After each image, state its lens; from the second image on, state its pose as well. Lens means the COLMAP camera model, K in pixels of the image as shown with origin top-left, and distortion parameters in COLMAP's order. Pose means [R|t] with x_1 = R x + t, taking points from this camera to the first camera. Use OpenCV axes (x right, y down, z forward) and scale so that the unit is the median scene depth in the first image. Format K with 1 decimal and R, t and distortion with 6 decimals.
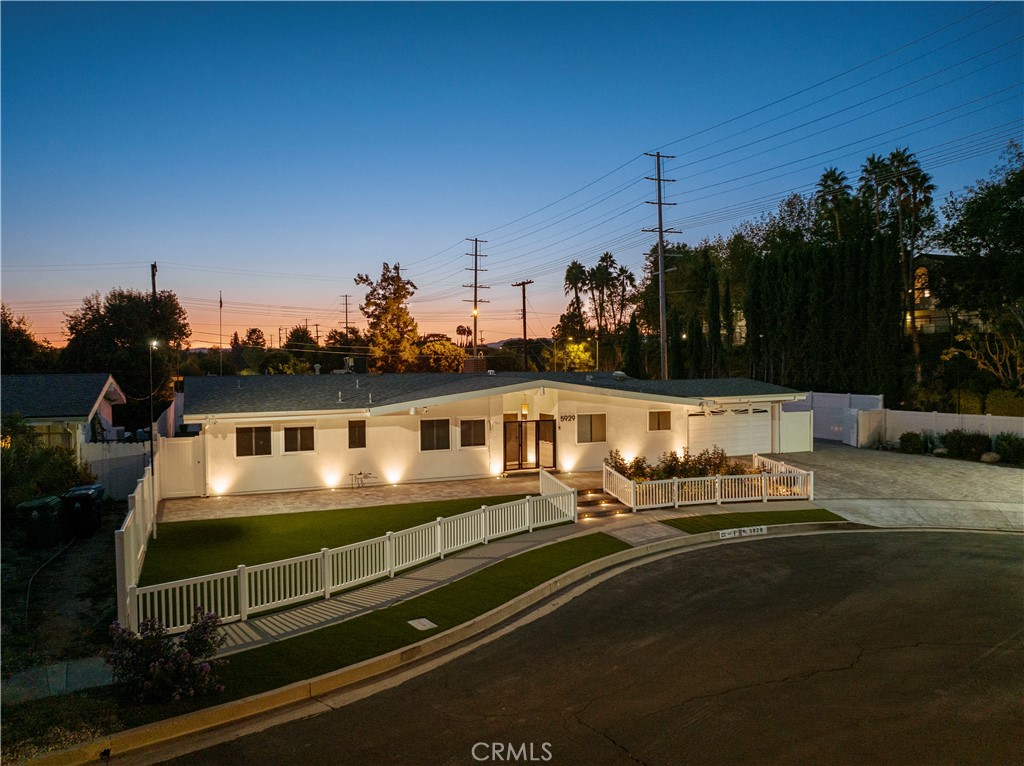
lens RADIAL K [[724.9, 0, 509.9], [0, 724.9, 378.8], [0, 0, 1]] dist [-0.041817, 0.001756]
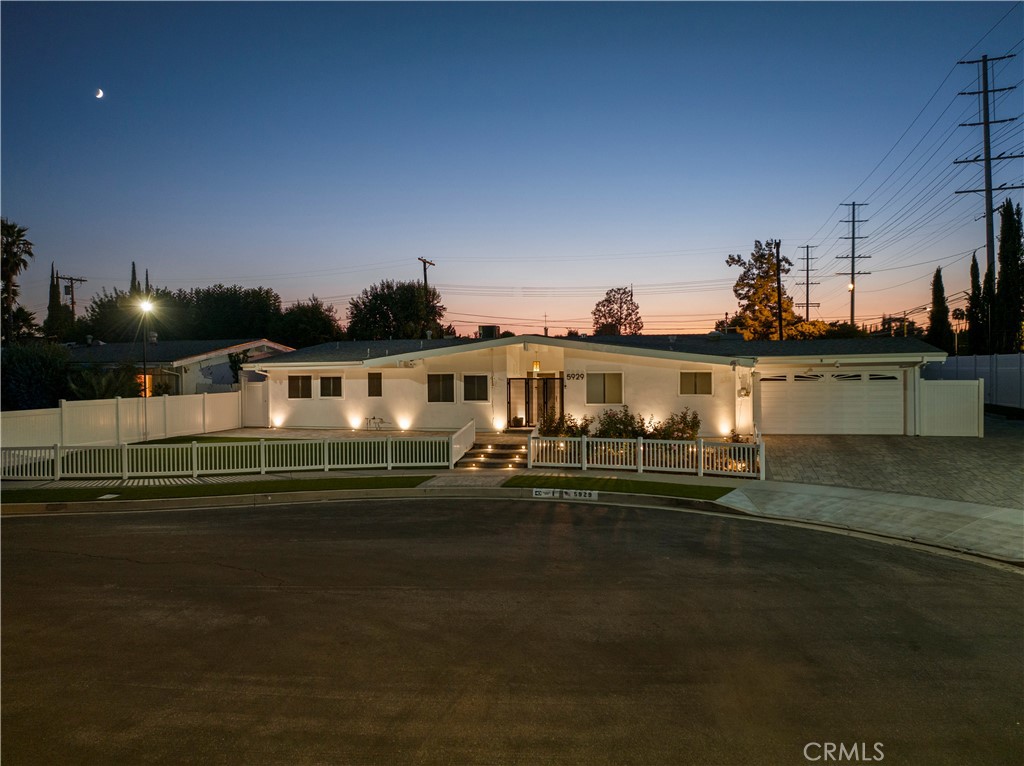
lens RADIAL K [[722.0, 0, 510.9], [0, 722.0, 385.5], [0, 0, 1]] dist [-0.043375, 0.005999]
pose [[0.774021, 0.016175, -0.632953, 0.548635], [-0.005371, 0.999805, 0.018982, 0.043390], [0.633137, -0.011293, 0.773957, 0.189233]]
